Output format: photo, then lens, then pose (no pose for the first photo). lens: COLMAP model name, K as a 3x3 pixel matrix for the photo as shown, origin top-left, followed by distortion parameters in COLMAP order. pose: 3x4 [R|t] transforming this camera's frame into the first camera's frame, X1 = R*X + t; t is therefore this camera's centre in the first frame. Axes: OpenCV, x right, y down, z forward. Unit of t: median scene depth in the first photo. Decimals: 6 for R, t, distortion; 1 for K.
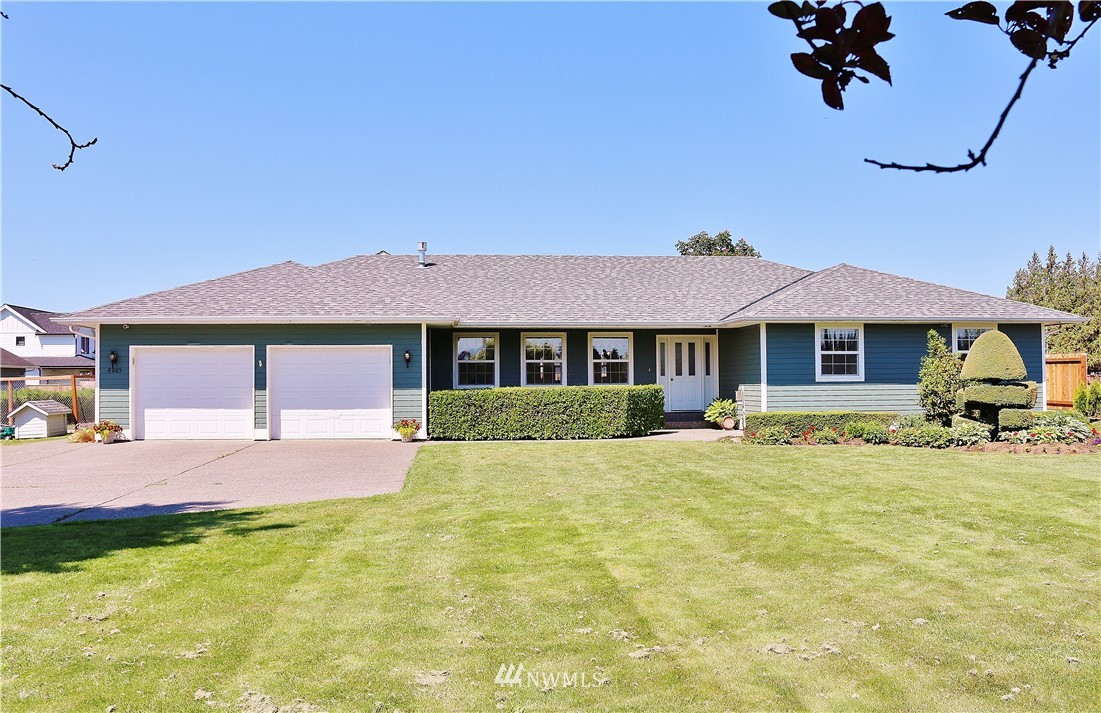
lens RADIAL K [[910.8, 0, 552.9], [0, 910.8, 354.3], [0, 0, 1]] dist [-0.091868, 0.000860]
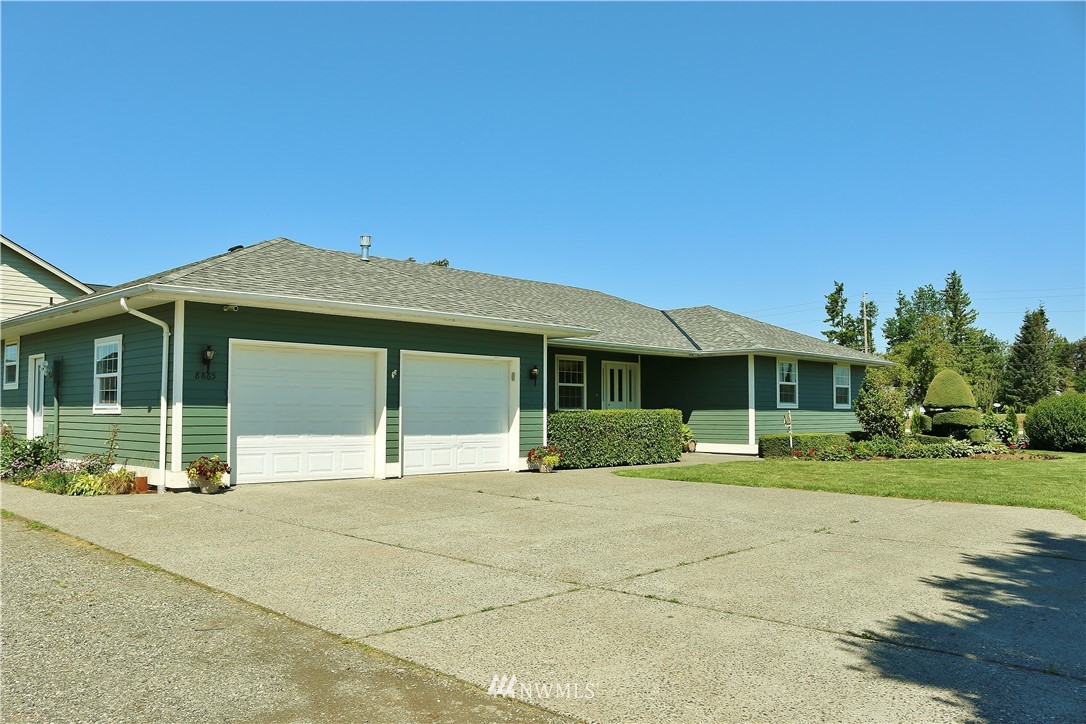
lens RADIAL K [[881.4, 0, 543.3], [0, 881.4, 364.1], [0, 0, 1]] dist [-0.100224, 0.047804]
pose [[0.763694, 0.045248, 0.643991, -0.674743], [-0.028534, 0.998932, -0.036348, 0.024181], [-0.644947, 0.009384, 0.764169, 0.354882]]
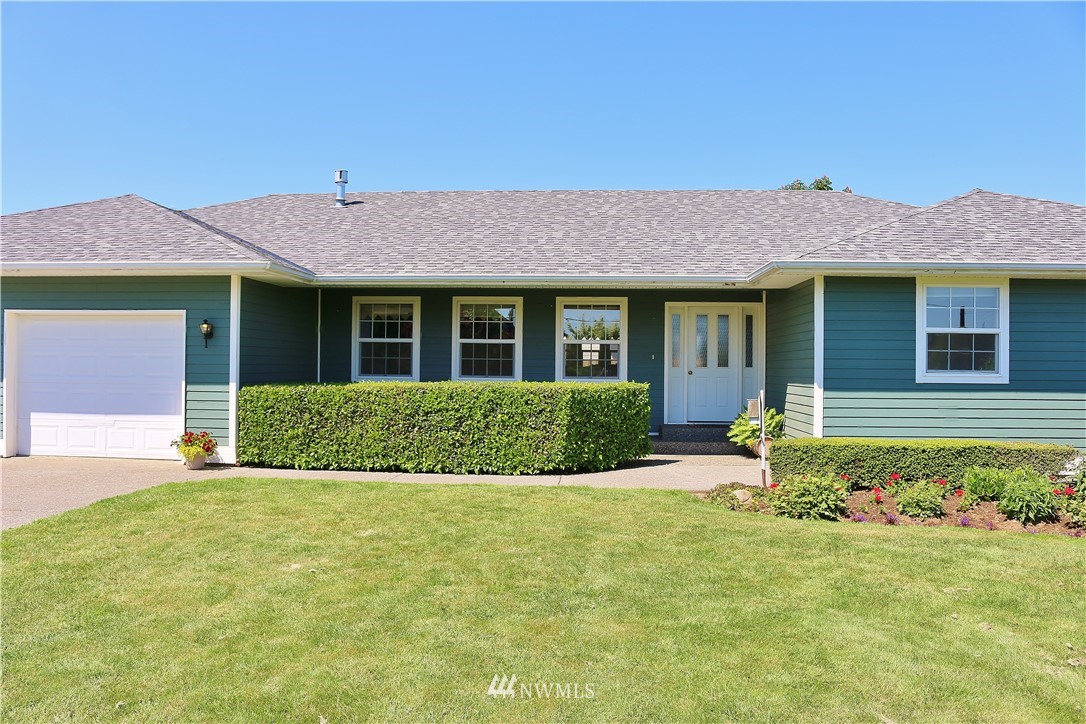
lens RADIAL K [[881.4, 0, 539.2], [0, 881.4, 361.4], [0, 0, 1]] dist [-0.100224, 0.047804]
pose [[0.984723, 0.015881, -0.173405, 0.160689], [-0.011613, 0.999605, 0.025600, 0.006489], [0.173743, -0.023195, 0.984518, 0.452776]]
